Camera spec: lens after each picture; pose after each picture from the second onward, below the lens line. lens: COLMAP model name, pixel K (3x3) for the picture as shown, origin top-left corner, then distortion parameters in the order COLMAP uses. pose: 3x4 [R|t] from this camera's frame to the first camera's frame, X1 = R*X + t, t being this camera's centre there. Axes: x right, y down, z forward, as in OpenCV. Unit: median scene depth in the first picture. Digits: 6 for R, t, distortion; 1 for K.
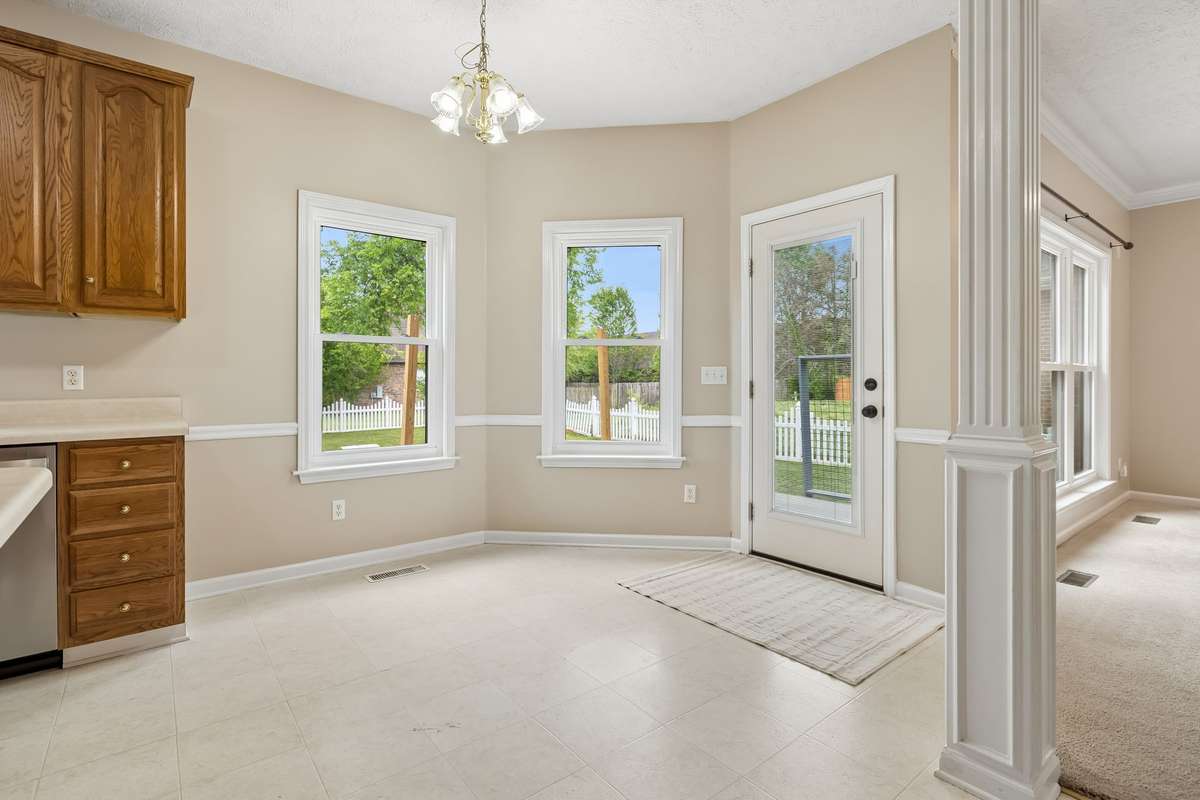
lens RADIAL K [[574.8, 0, 611.6], [0, 574.8, 380.0], [0, 0, 1]] dist [-0.003883, -0.000900]
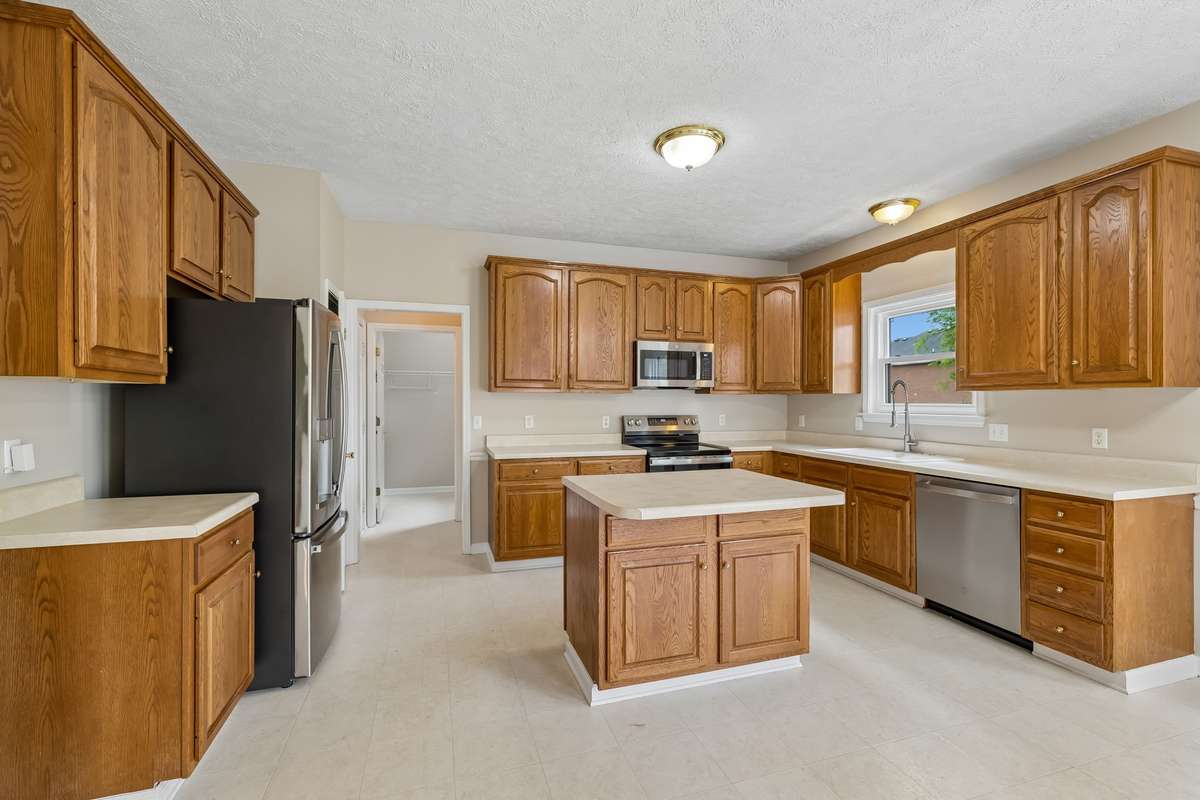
lens RADIAL K [[523.9, 0, 601.1], [0, 523.9, 399.6], [0, 0, 1]] dist [0.002959, 0.000261]
pose [[-0.361702, -0.000434, -0.932294, 0.491054], [-0.000595, 1.000000, -0.000235, -0.085932], [0.932294, 0.000470, -0.361702, 0.417551]]
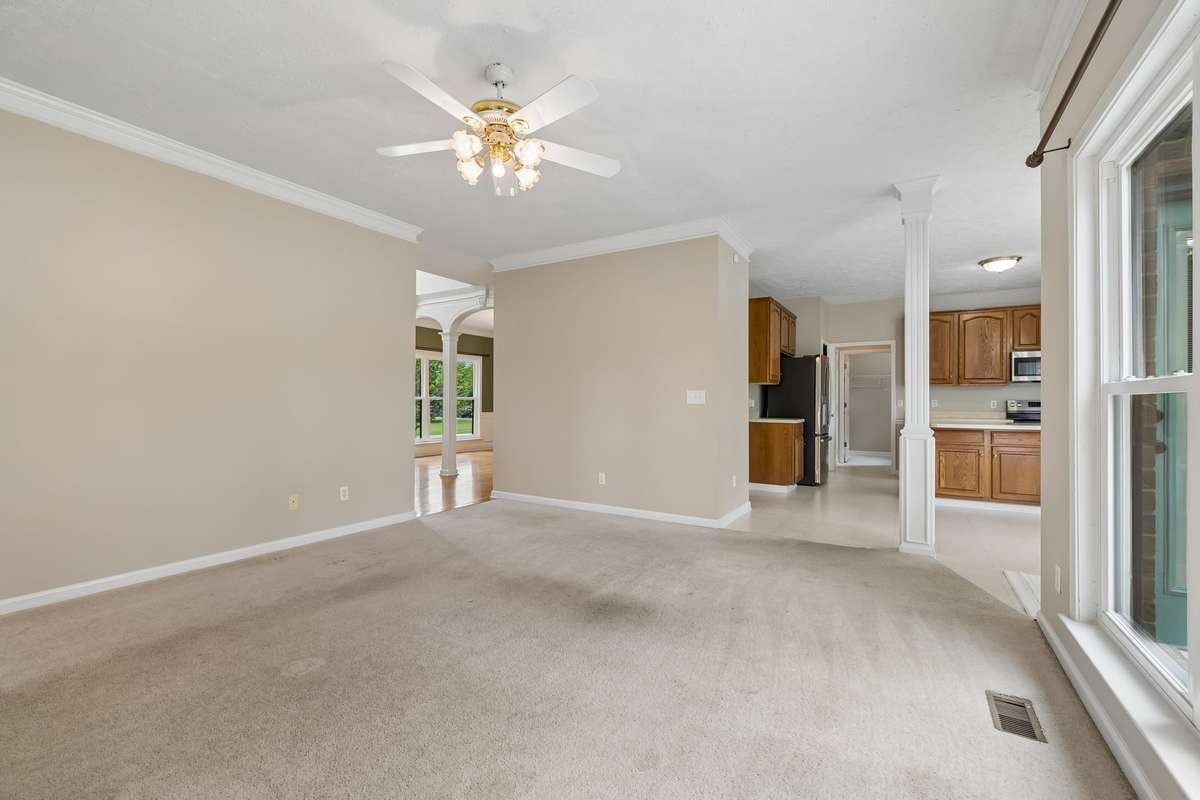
lens RADIAL K [[509.1, 0, 600.0], [0, 509.1, 400.0], [0, 0, 1]] dist [0.000012, 0.000024]
pose [[-0.941995, -0.004060, -0.335602, 1.780306], [-0.002860, 0.999988, -0.004070, -0.012268], [0.335615, -0.002874, -0.941995, 1.713072]]
